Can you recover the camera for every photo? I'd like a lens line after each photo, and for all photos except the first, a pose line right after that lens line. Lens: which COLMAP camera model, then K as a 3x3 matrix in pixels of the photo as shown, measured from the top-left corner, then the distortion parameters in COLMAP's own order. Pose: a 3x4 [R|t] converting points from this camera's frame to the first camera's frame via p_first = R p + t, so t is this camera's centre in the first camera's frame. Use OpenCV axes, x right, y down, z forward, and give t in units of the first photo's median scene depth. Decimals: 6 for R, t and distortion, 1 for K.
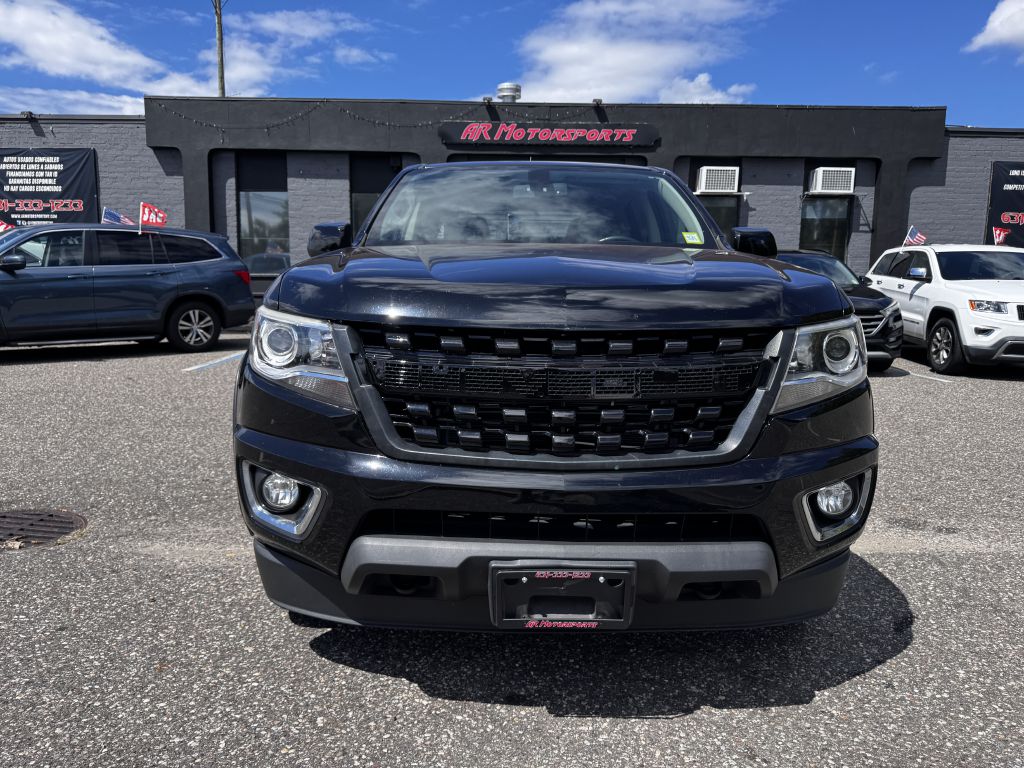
lens RADIAL K [[730.6, 0, 493.8], [0, 730.6, 393.0], [0, 0, 1]] dist [0.024448, -0.037511]
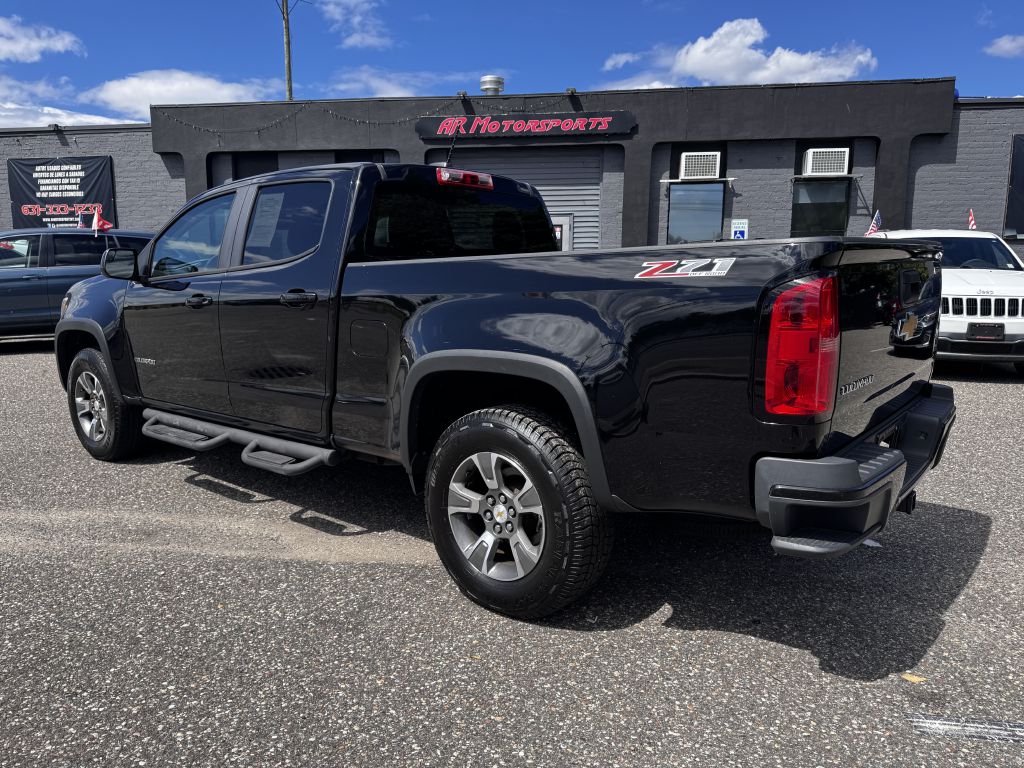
lens RADIAL K [[730.6, 0, 509.4], [0, 730.6, 382.7], [0, 0, 1]] dist [0.024448, -0.037511]
pose [[0.989748, 0.008693, -0.142562, 0.201039], [-0.008148, 0.999957, 0.004408, -0.007840], [0.142594, -0.003201, 0.989776, 0.010499]]
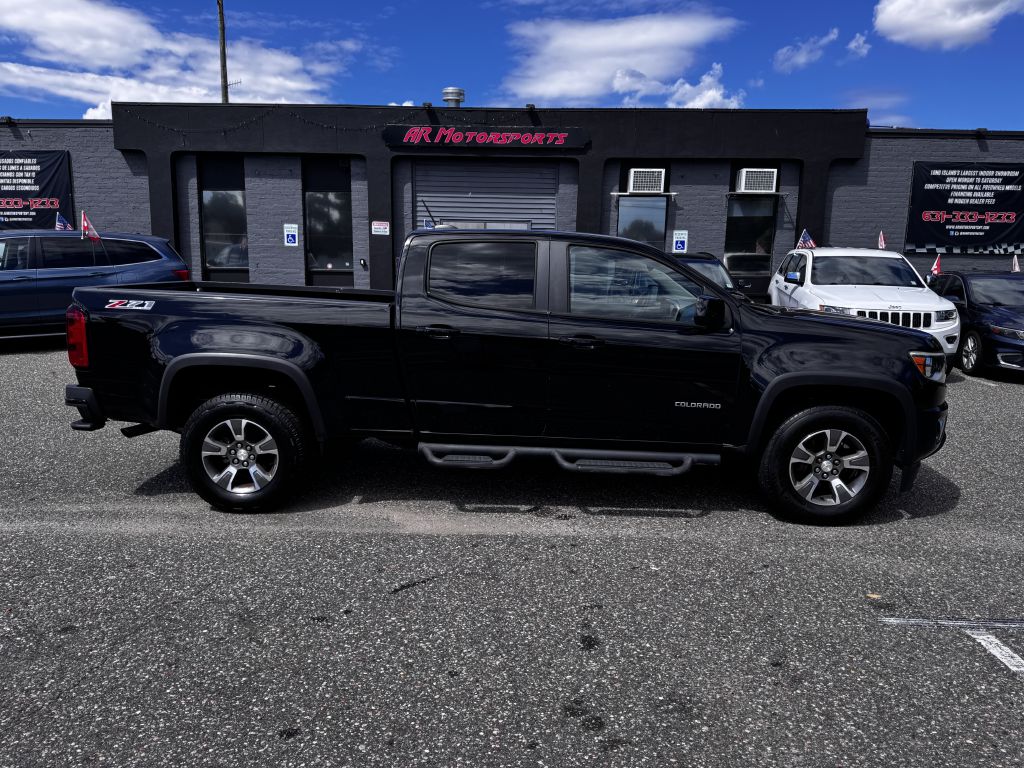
lens RADIAL K [[730.6, 0, 511.3], [0, 730.6, 390.1], [0, 0, 1]] dist [0.024448, -0.037511]
pose [[0.999496, 0.009034, -0.030446, 0.148063], [-0.008083, 0.999480, 0.031223, -0.020106], [0.030713, -0.030961, 0.999049, -0.071925]]
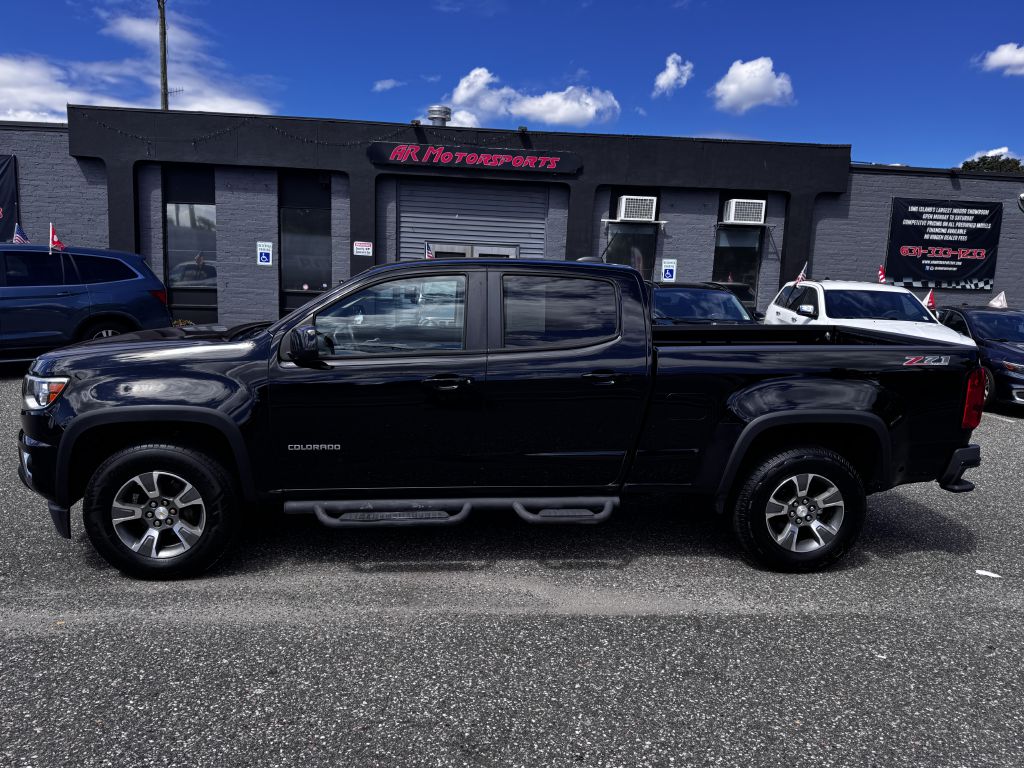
lens RADIAL K [[730.6, 0, 503.9], [0, 730.6, 390.7], [0, 0, 1]] dist [0.024448, -0.037511]
pose [[0.997619, 0.014906, 0.067332, 0.050547], [-0.015201, 0.999877, 0.003867, -0.031856], [-0.067266, -0.004882, 0.997723, -0.029046]]
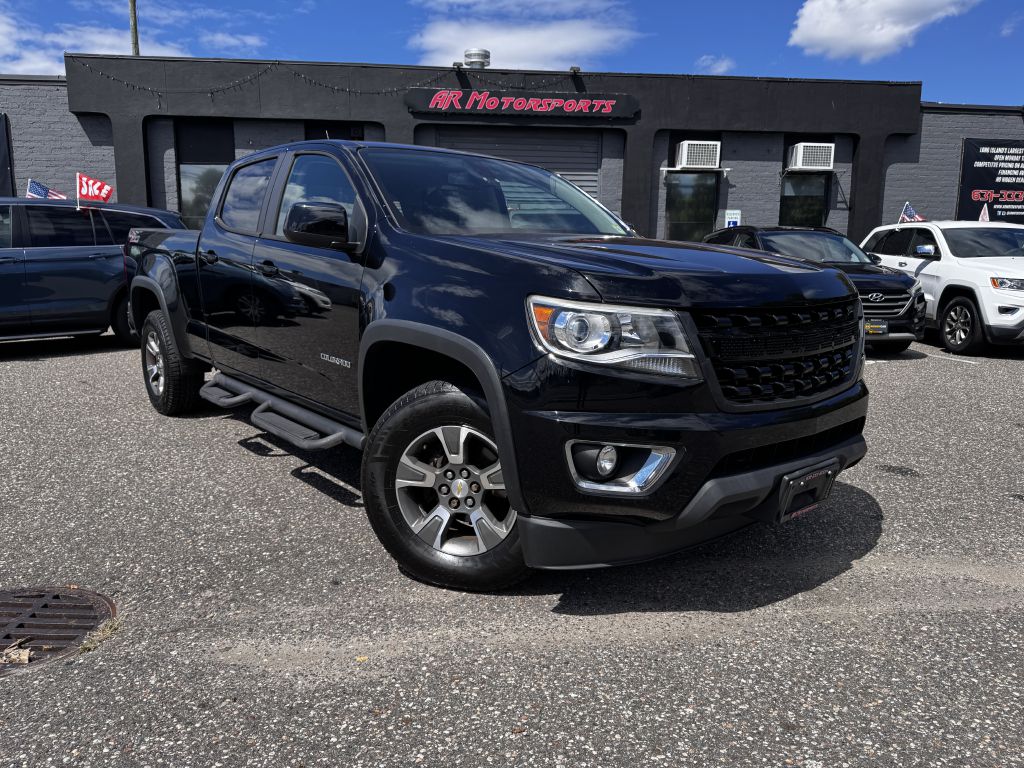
lens RADIAL K [[730.6, 0, 492.5], [0, 730.6, 389.7], [0, 0, 1]] dist [0.024448, -0.037511]
pose [[0.994288, -0.025823, 0.103562, -0.070341], [0.023867, 0.999513, 0.020081, -0.009832], [-0.104030, -0.017495, 0.994420, 0.071552]]
